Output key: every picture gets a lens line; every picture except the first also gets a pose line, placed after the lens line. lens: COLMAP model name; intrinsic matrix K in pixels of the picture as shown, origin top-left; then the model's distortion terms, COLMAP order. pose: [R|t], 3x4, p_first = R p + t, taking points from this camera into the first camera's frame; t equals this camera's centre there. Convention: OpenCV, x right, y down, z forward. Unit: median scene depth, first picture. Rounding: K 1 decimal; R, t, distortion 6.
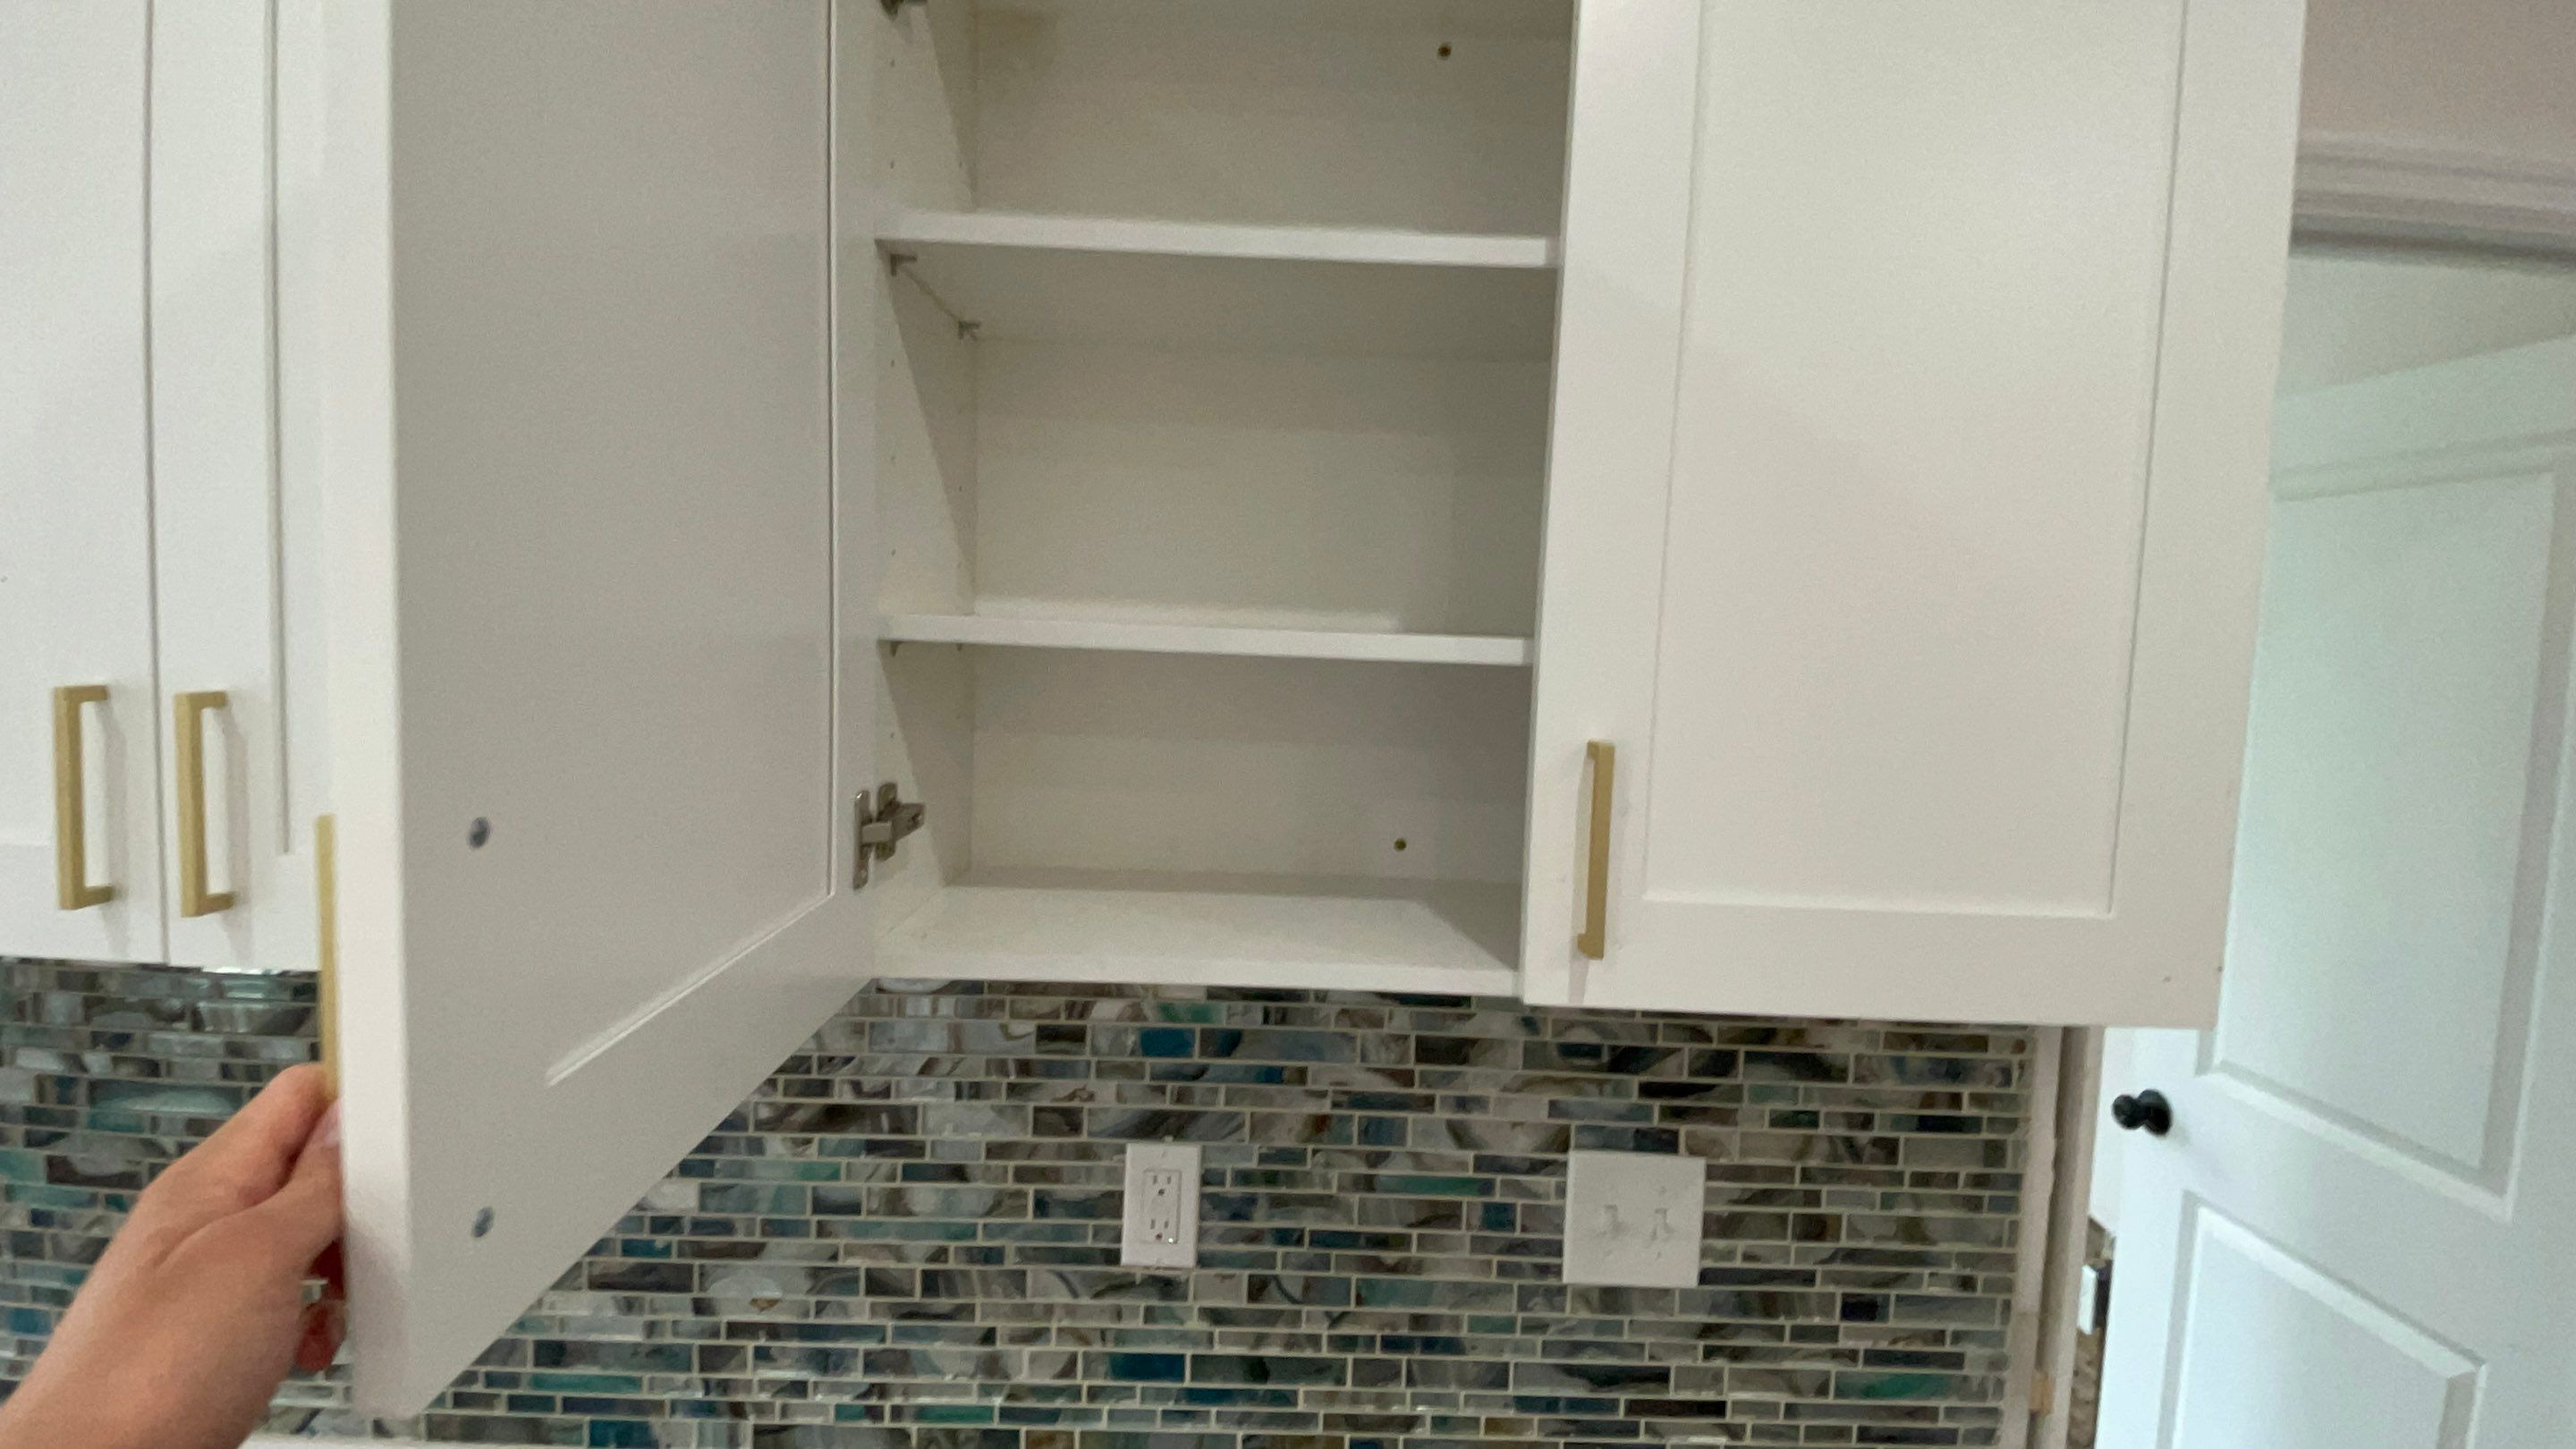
lens RADIAL K [[1148.6, 0, 1308.8], [0, 1148.6, 684.3], [0, 0, 1]] dist [0.076674, -0.049362]
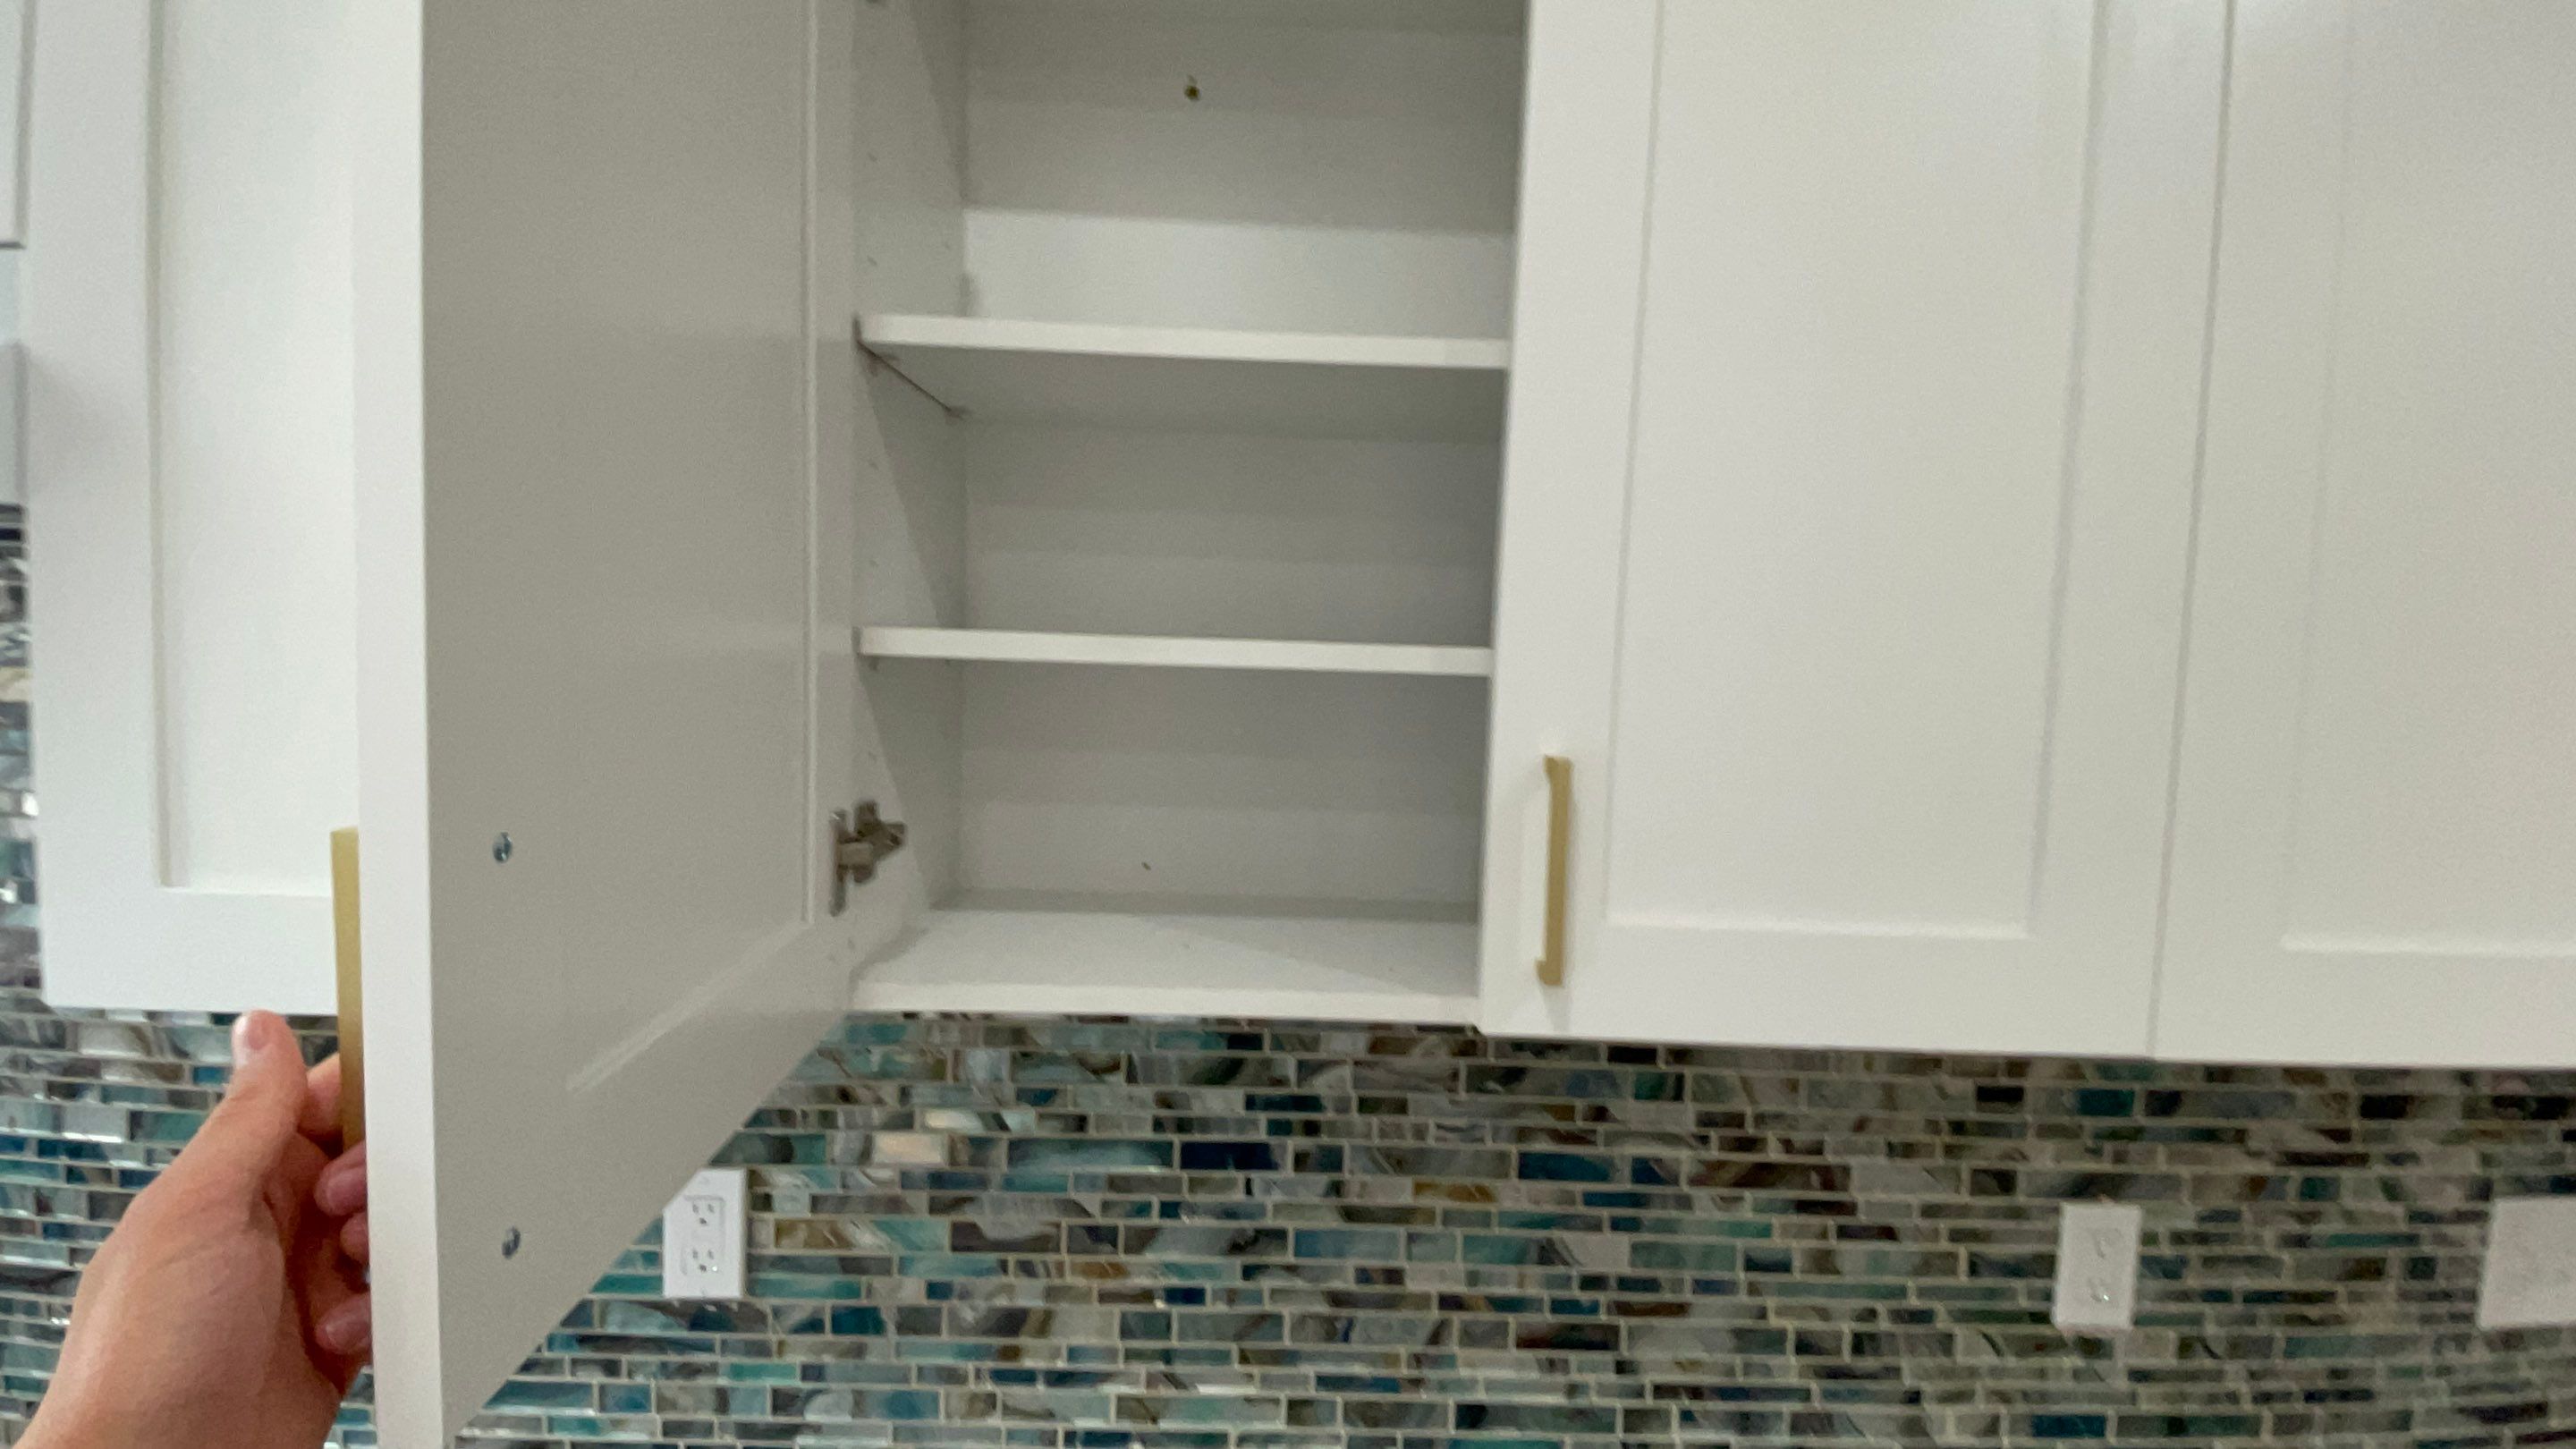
lens RADIAL K [[1199.2, 0, 1295.1], [0, 1199.2, 688.3], [0, 0, 1]] dist [0.042665, -0.037310]
pose [[0.999708, 0.003426, 0.023914, -0.822935], [-0.003216, 0.999956, -0.008807, -0.027097], [-0.023943, 0.008727, 0.999675, -0.007000]]
